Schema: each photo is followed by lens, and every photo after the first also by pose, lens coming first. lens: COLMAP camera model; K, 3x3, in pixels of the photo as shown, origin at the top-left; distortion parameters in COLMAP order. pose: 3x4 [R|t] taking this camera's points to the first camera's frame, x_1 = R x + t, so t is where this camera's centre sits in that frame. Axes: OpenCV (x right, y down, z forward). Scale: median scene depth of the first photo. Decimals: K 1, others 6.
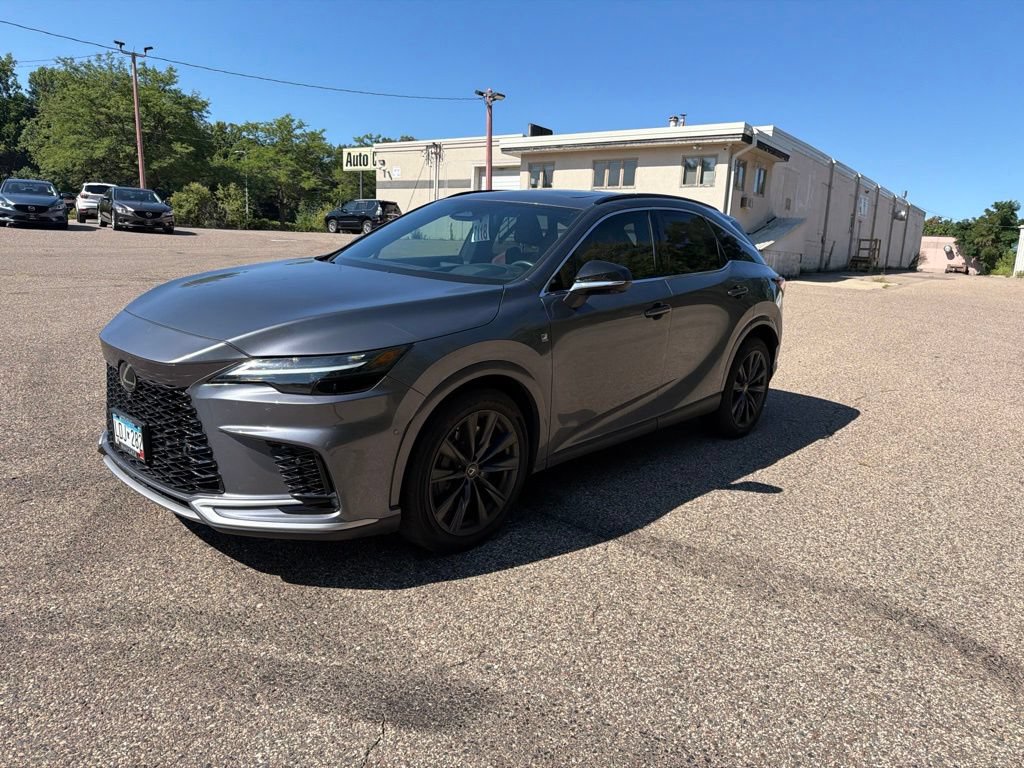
lens RADIAL K [[730.5, 0, 498.7], [0, 730.5, 386.0], [0, 0, 1]] dist [0.021646, -0.028535]
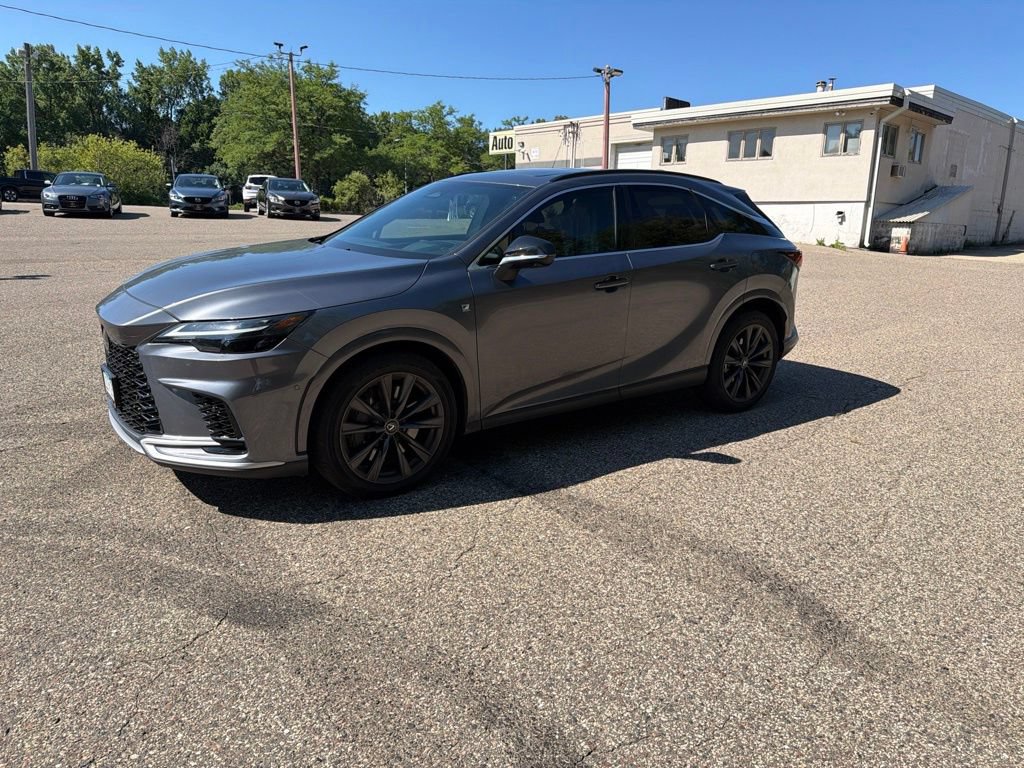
lens RADIAL K [[727.4, 0, 507.4], [0, 727.4, 387.1], [0, 0, 1]] dist [0.026621, -0.034509]
pose [[0.979774, 0.021756, -0.198923, 0.254118], [-0.016132, 0.999424, 0.029850, 0.013987], [0.199458, -0.026037, 0.979560, -0.040914]]
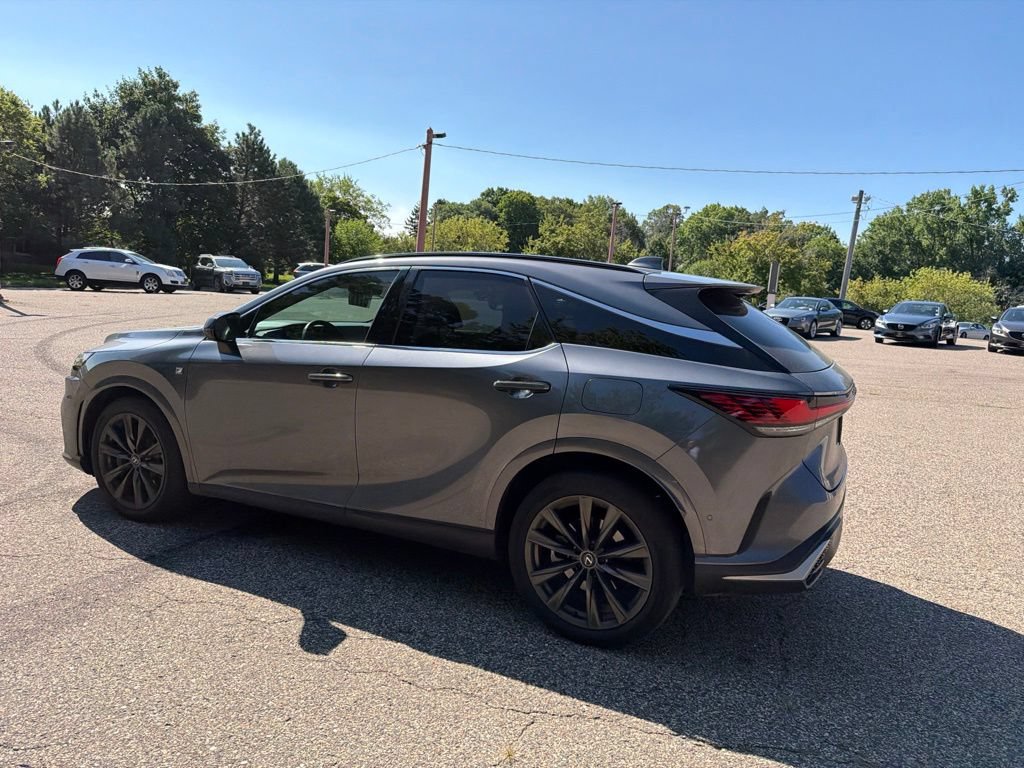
lens RADIAL K [[716.9, 0, 516.4], [0, 716.9, 384.2], [0, 0, 1]] dist [0.093100, -0.127950]
pose [[0.284286, 0.082723, -0.955164, 1.001729], [-0.249857, 0.968236, 0.009490, -0.144218], [0.925610, 0.235956, 0.295925, 0.861114]]
